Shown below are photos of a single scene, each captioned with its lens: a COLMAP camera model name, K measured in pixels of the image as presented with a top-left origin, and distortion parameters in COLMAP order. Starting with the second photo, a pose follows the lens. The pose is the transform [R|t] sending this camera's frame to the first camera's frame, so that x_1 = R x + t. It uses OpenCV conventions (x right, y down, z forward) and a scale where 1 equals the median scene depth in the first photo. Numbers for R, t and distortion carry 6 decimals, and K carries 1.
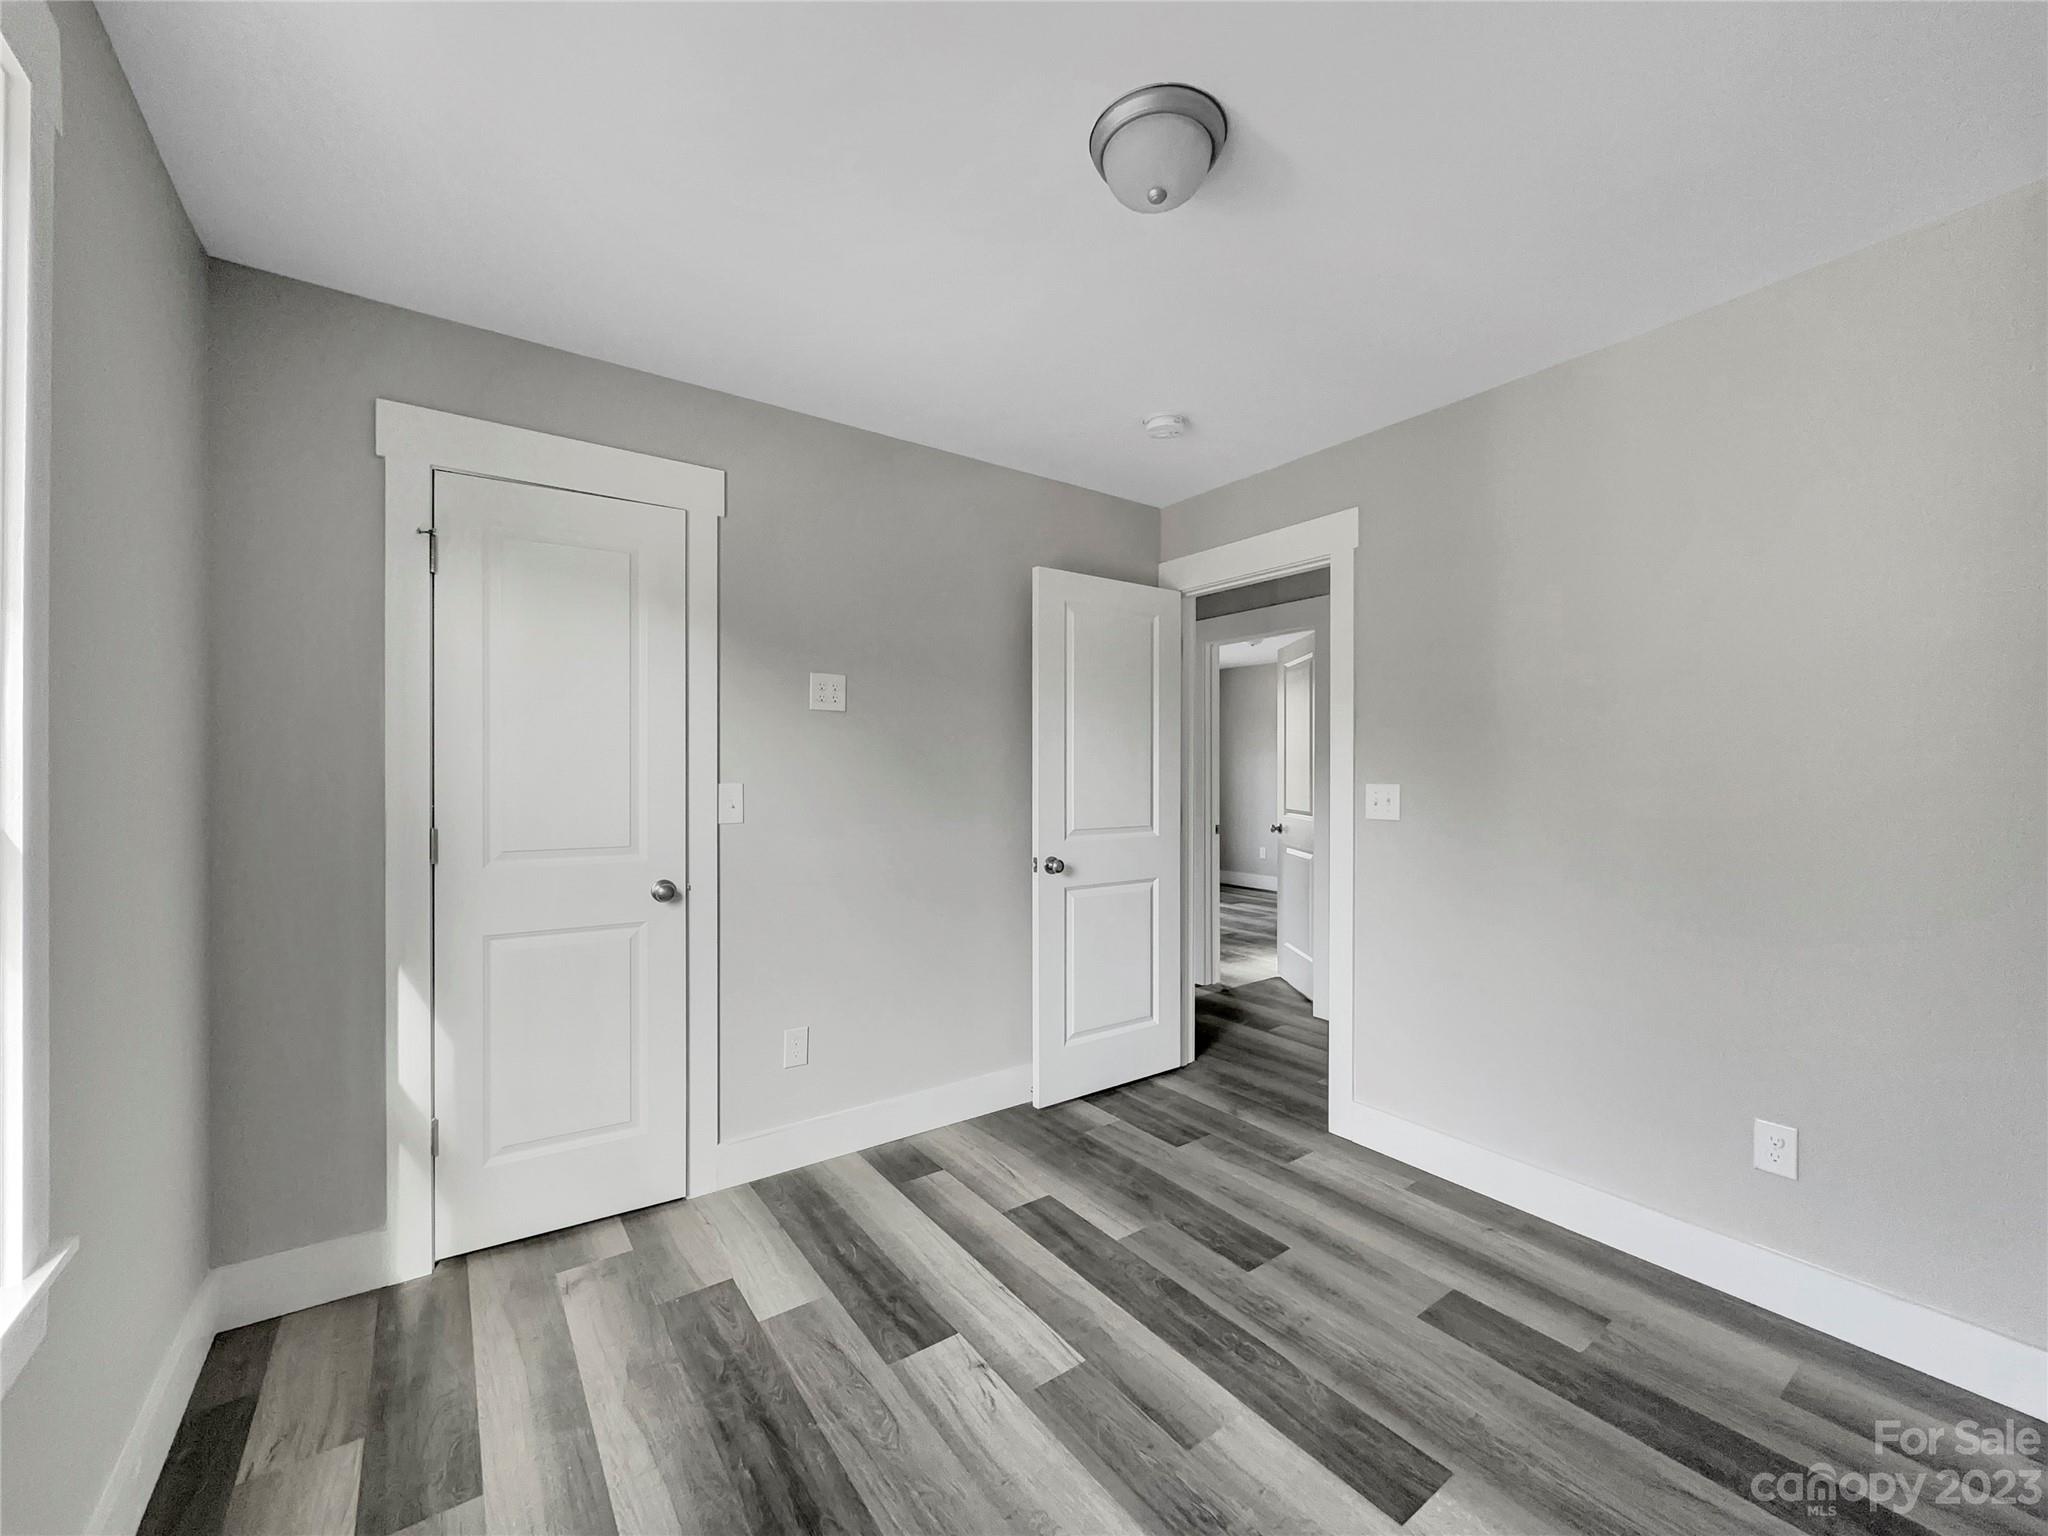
lens RADIAL K [[815.4, 0, 1023.9], [0, 815.4, 779.0], [0, 0, 1]] dist [0.002488, 0.000180]
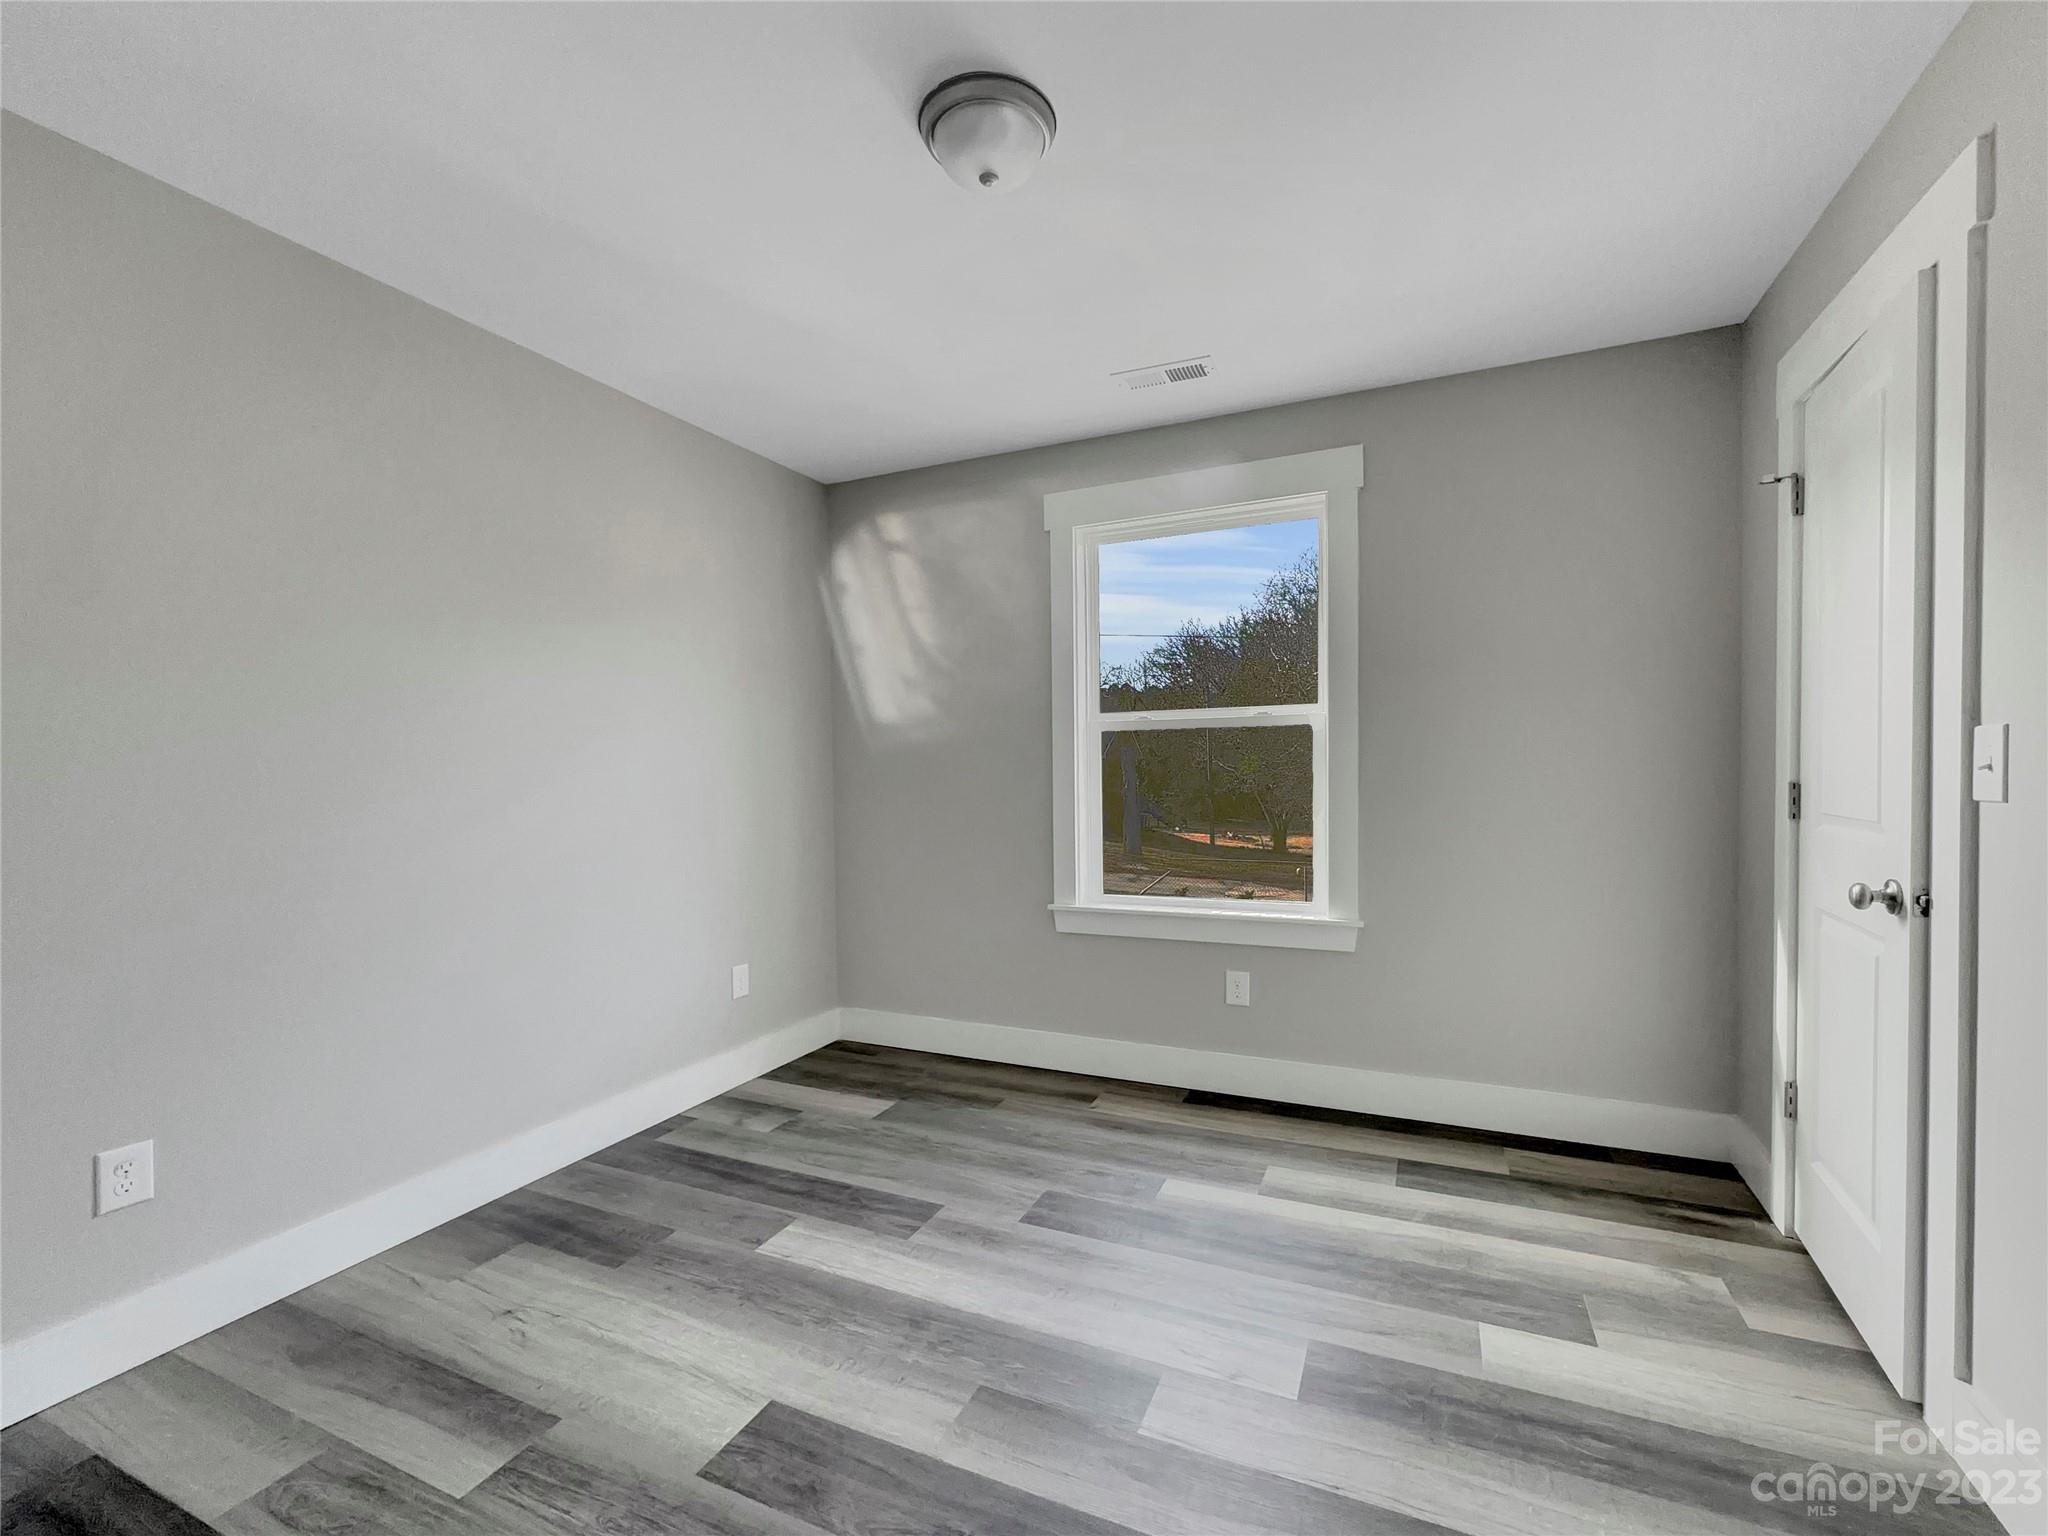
lens RADIAL K [[828.4, 0, 1030.9], [0, 828.4, 773.4], [0, 0, 1]] dist [-0.001319, -0.000318]
pose [[-0.863866, 0.012189, -0.503574, 0.596217], [0.004905, 0.999863, 0.015789, 0.088880], [0.503697, 0.011169, -0.863808, 1.764598]]
